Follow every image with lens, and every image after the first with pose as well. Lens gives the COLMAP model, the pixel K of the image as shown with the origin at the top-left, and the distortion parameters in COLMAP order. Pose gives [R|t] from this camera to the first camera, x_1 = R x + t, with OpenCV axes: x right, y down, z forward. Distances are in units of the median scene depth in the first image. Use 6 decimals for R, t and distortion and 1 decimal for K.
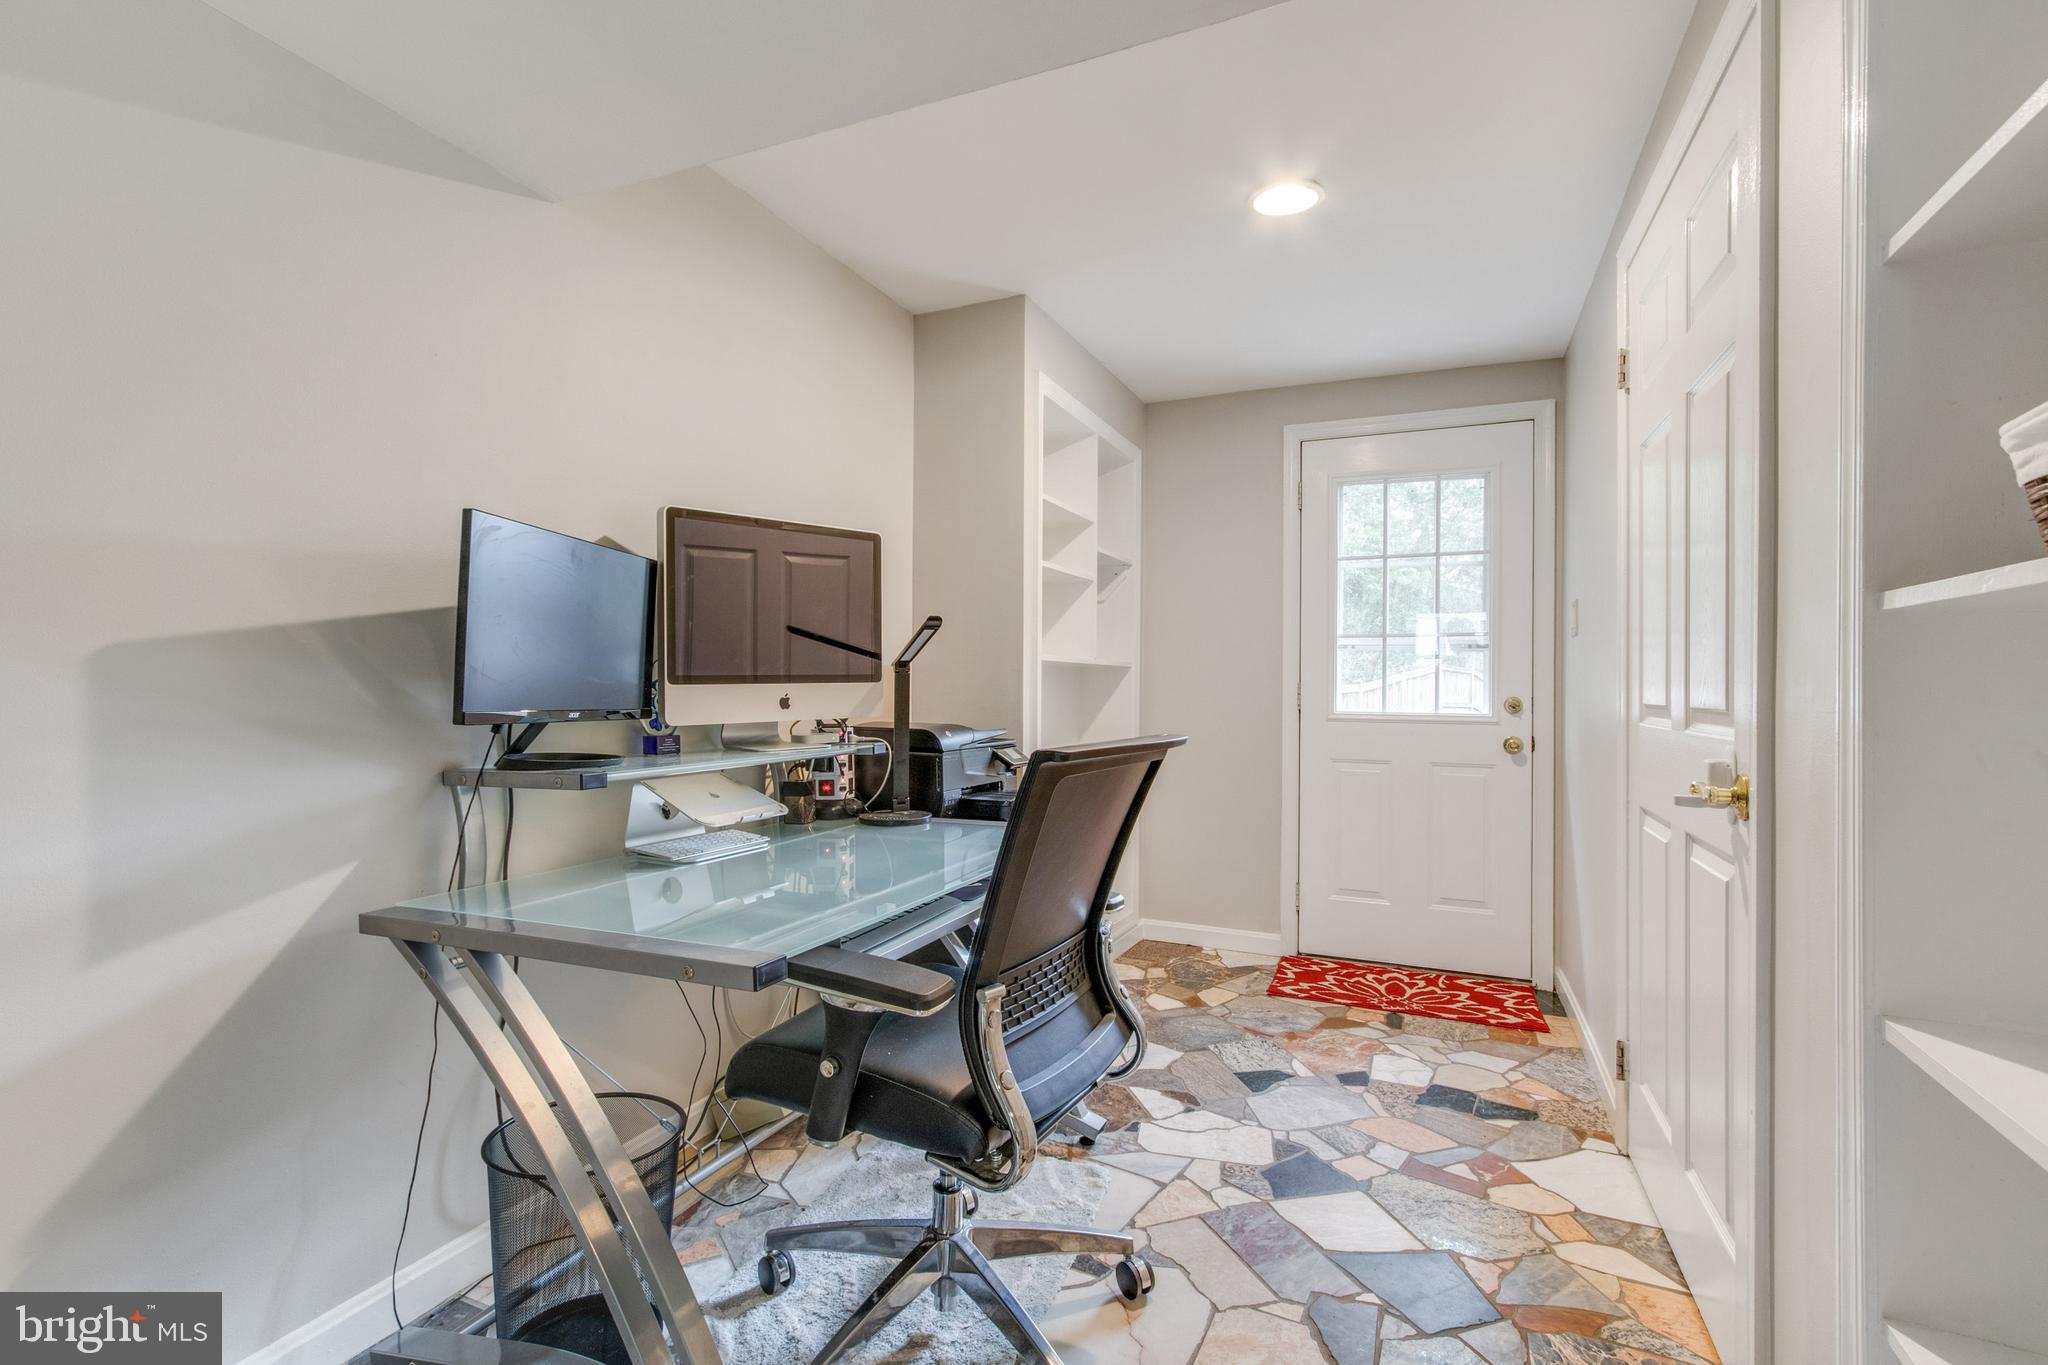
lens RADIAL K [[950.5, 0, 1016.4], [0, 950.5, 696.8], [0, 0, 1]] dist [-0.000479, -0.000235]
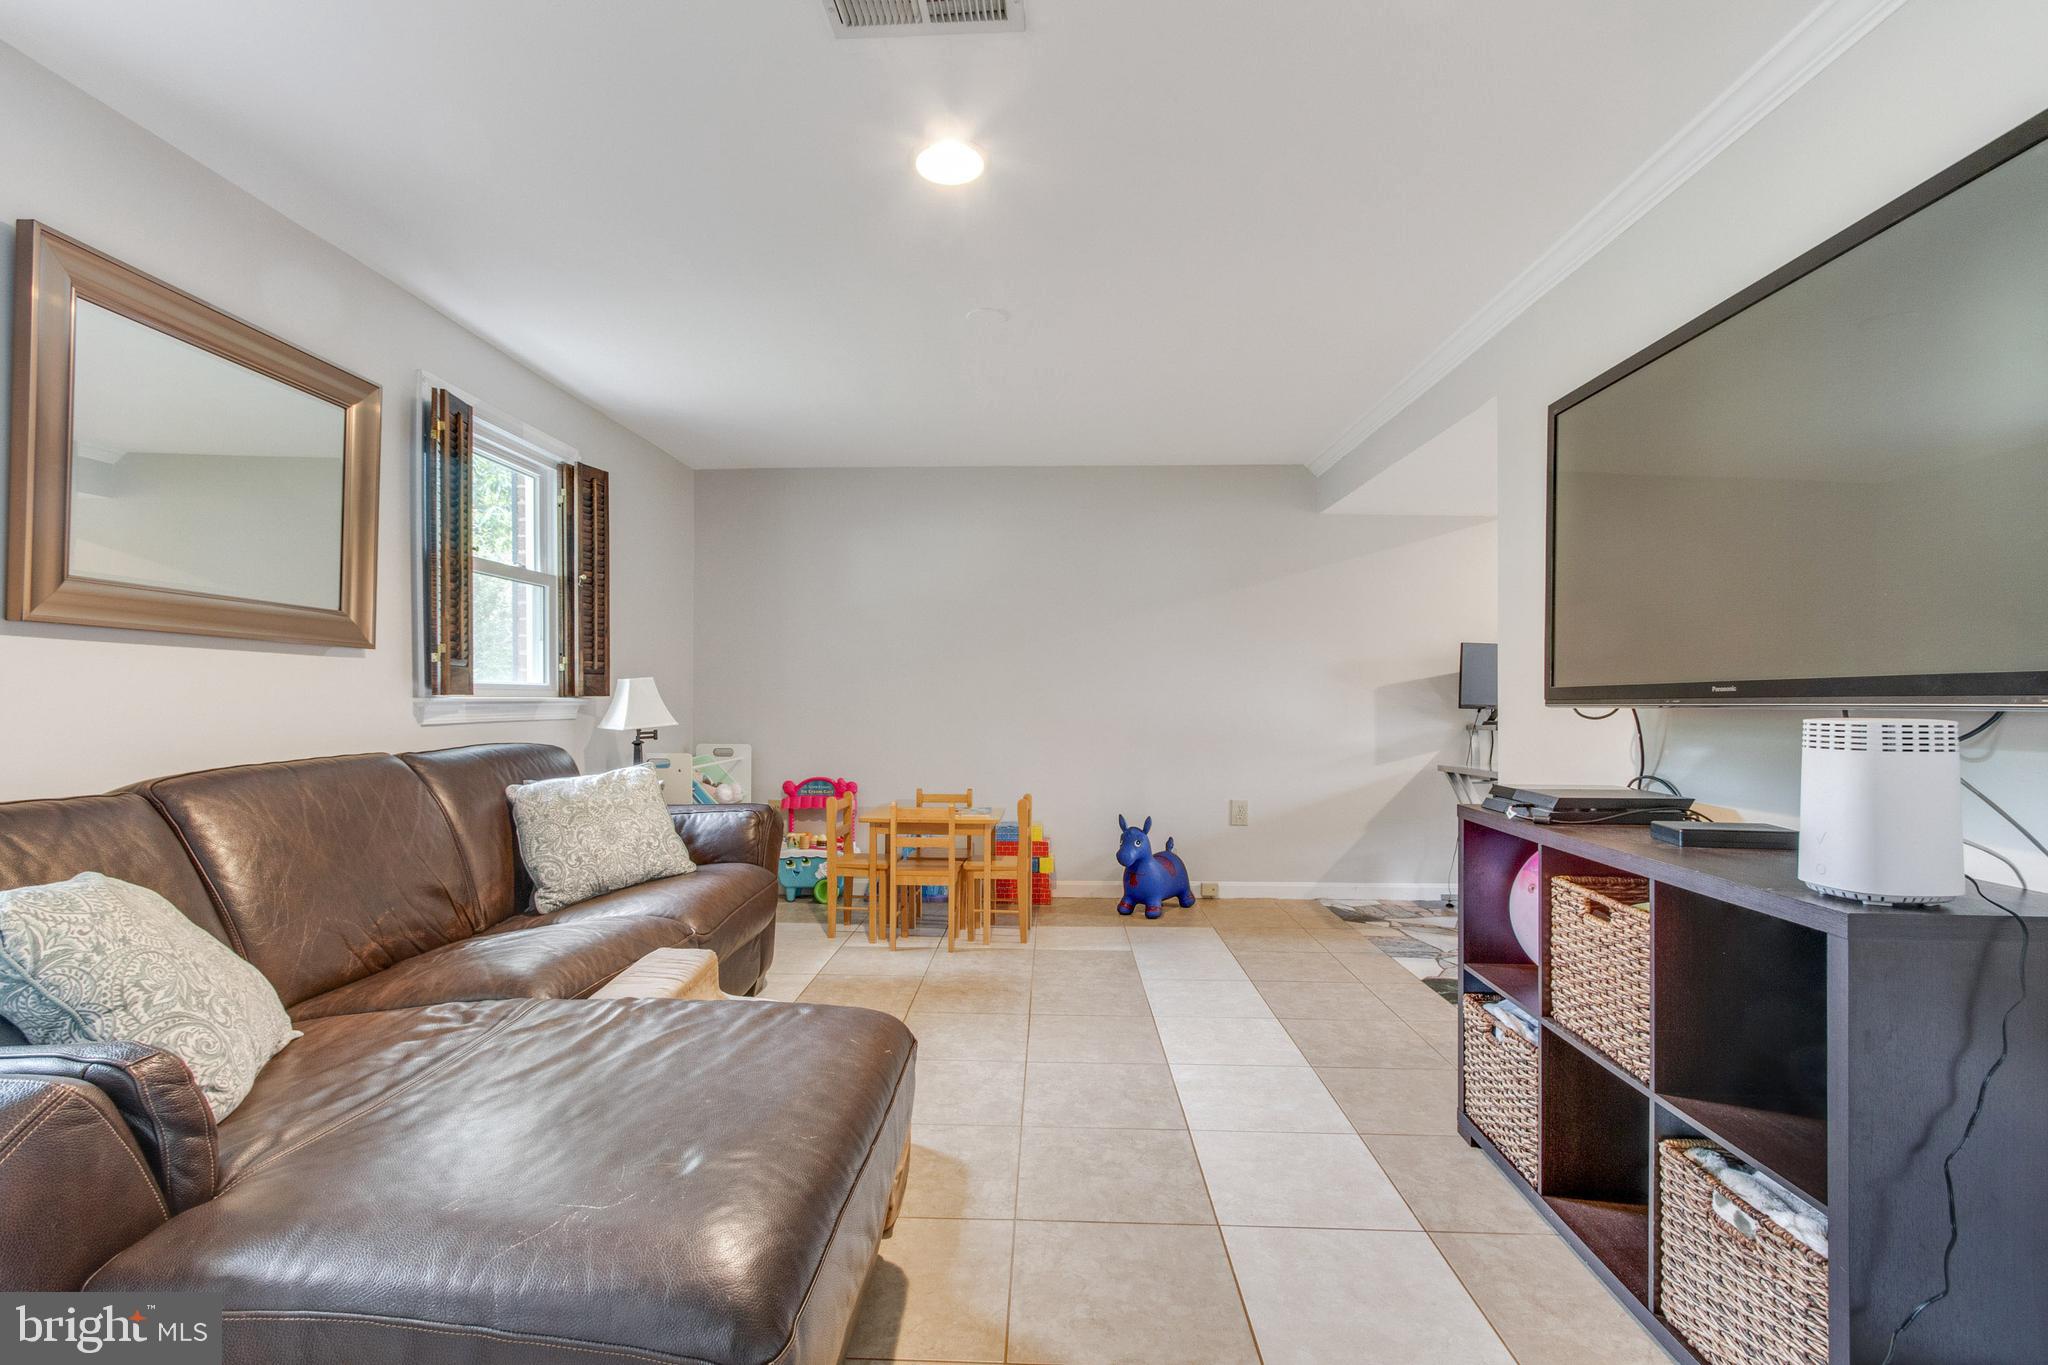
lens RADIAL K [[950.5, 0, 1016.4], [0, 950.5, 696.8], [0, 0, 1]] dist [-0.000479, -0.000235]
pose [[0.357869, -0.003015, -0.933767, 1.886332], [-0.000749, 0.999994, -0.003516, 0.001723], [0.933771, 0.001958, 0.357864, -1.568223]]
